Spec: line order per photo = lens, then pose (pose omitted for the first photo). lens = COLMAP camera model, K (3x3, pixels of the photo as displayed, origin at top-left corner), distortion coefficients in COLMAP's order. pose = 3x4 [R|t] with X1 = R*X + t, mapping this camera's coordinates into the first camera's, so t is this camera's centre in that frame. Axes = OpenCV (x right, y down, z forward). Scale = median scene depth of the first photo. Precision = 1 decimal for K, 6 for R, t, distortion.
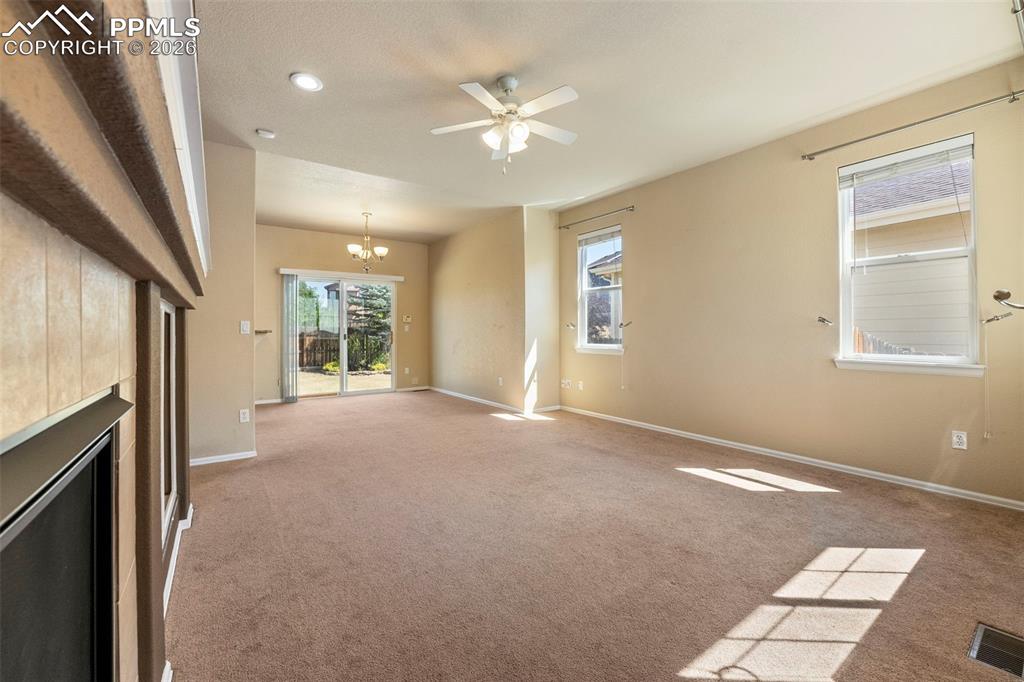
lens RADIAL K [[422.3, 0, 512.8], [0, 422.3, 338.4], [0, 0, 1]] dist [-0.013363, 0.000355]
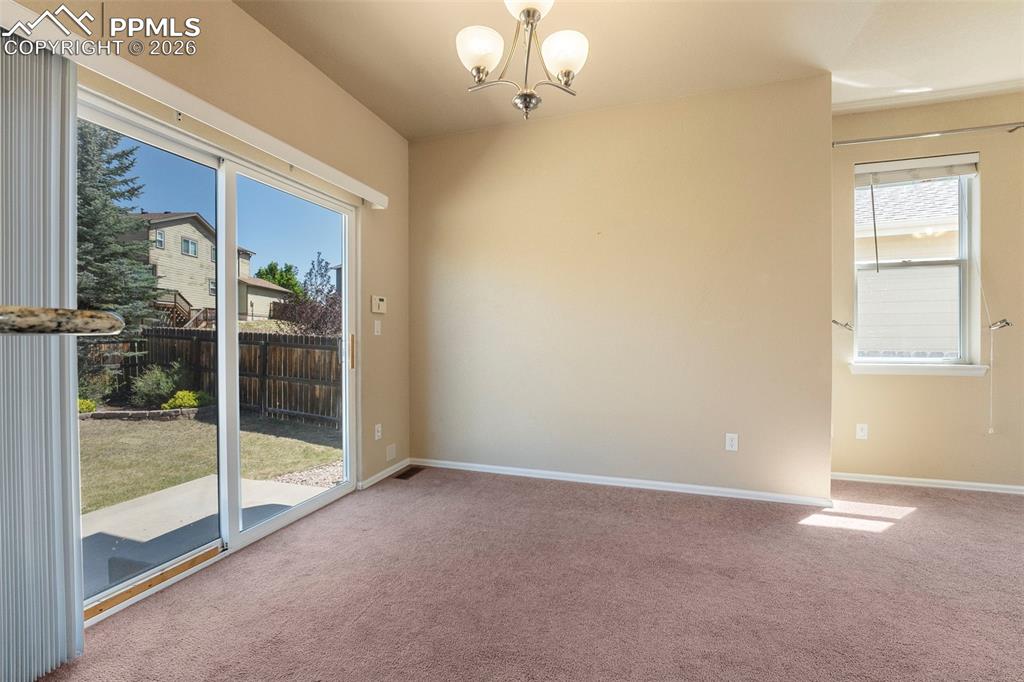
lens RADIAL K [[445.1, 0, 512.0], [0, 445.1, 341.0], [0, 0, 1]] dist [-0.001296, -0.000086]
pose [[0.797916, -0.008391, 0.602710, -0.541647], [0.006067, 0.999964, 0.005890, -0.016444], [-0.602737, -0.001043, 0.797939, 0.773044]]
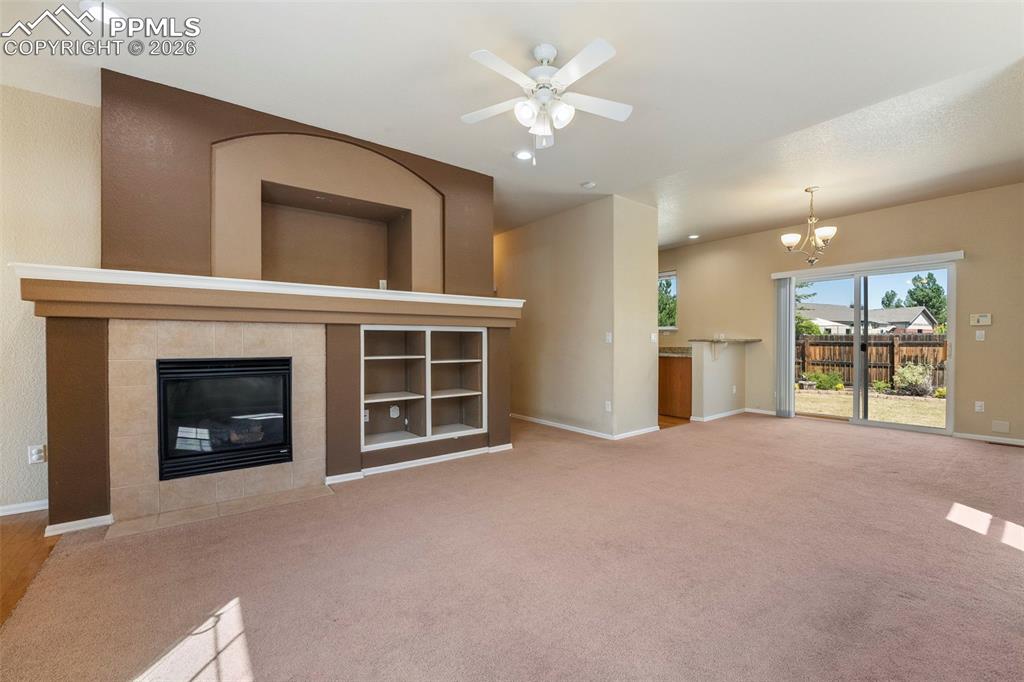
lens RADIAL K [[412.5, 0, 508.6], [0, 412.5, 345.3], [0, 0, 1]] dist [-0.002316, -0.000143]
pose [[0.034991, 0.015760, -0.999263, 0.406158], [-0.007906, 0.999849, 0.015493, -0.016929], [0.999356, 0.007358, 0.035110, 0.419463]]
